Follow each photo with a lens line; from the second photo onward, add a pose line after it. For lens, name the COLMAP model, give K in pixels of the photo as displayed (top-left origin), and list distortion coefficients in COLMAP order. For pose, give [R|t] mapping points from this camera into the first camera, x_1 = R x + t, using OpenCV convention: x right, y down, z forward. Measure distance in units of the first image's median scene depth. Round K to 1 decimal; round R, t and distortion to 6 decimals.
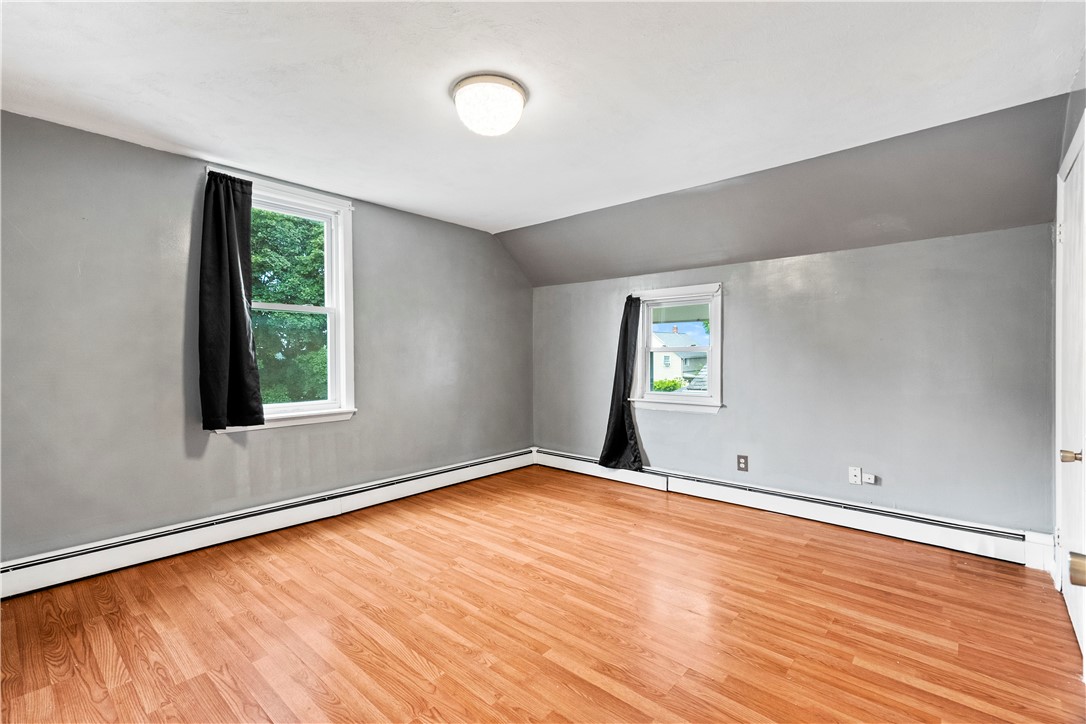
lens RADIAL K [[480.7, 0, 545.1], [0, 480.7, 363.3], [0, 0, 1]] dist [0.019524, 0.000437]
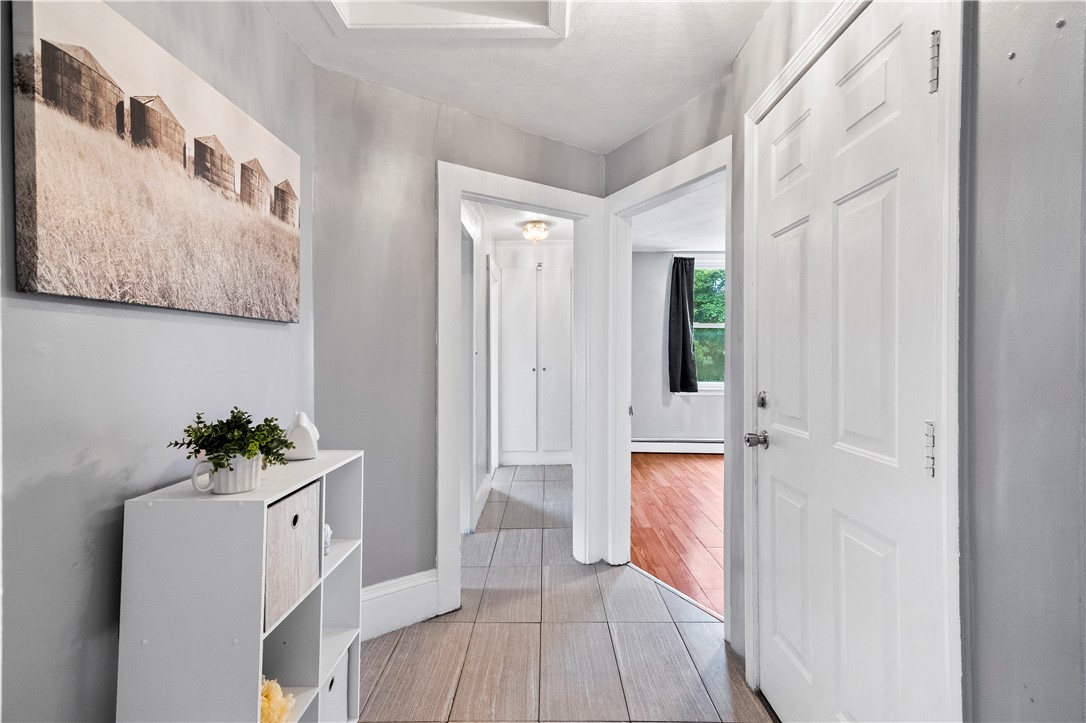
lens RADIAL K [[480.7, 0, 548.1], [0, 480.7, 352.0], [0, 0, 1]] dist [0.019524, 0.000437]
pose [[0.649268, 0.002719, -0.760555, 0.667604], [-0.013479, 0.999878, -0.007932, -0.003863], [0.760440, 0.015402, 0.649225, -0.936648]]
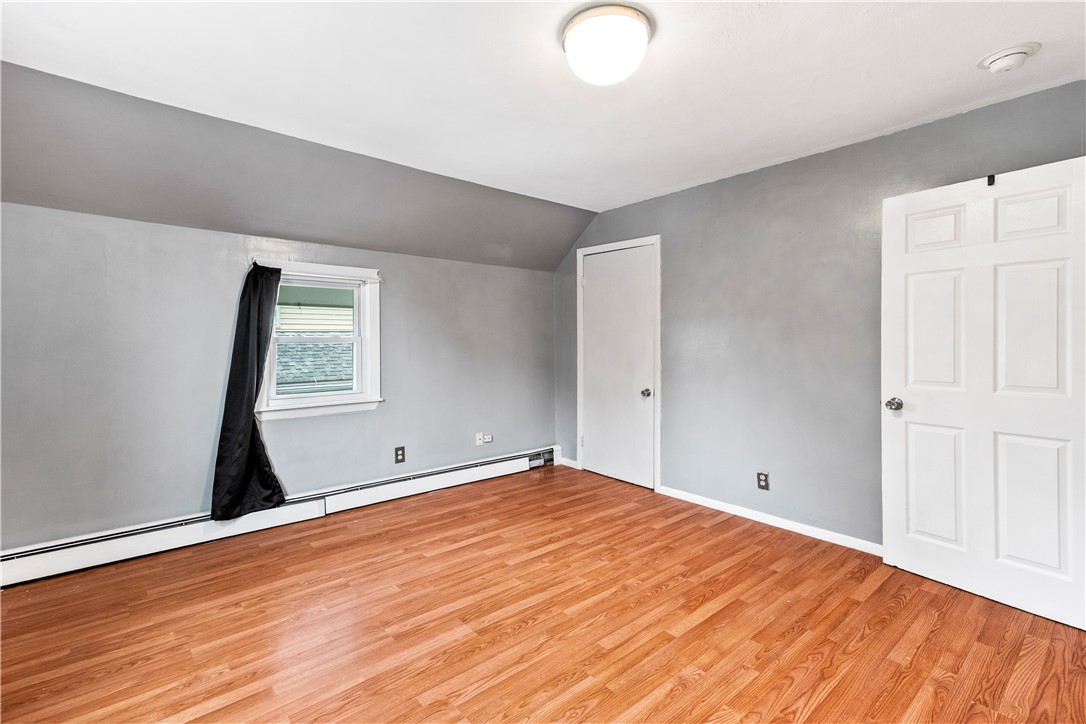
lens RADIAL K [[480.7, 0, 547.4], [0, 480.7, 345.4], [0, 0, 1]] dist [0.019524, 0.000437]
pose [[0.156519, -0.002724, 0.987671, -0.602462], [0.020634, 0.999787, -0.000512, -0.013922], [-0.987459, 0.020460, 0.156541, 0.618907]]
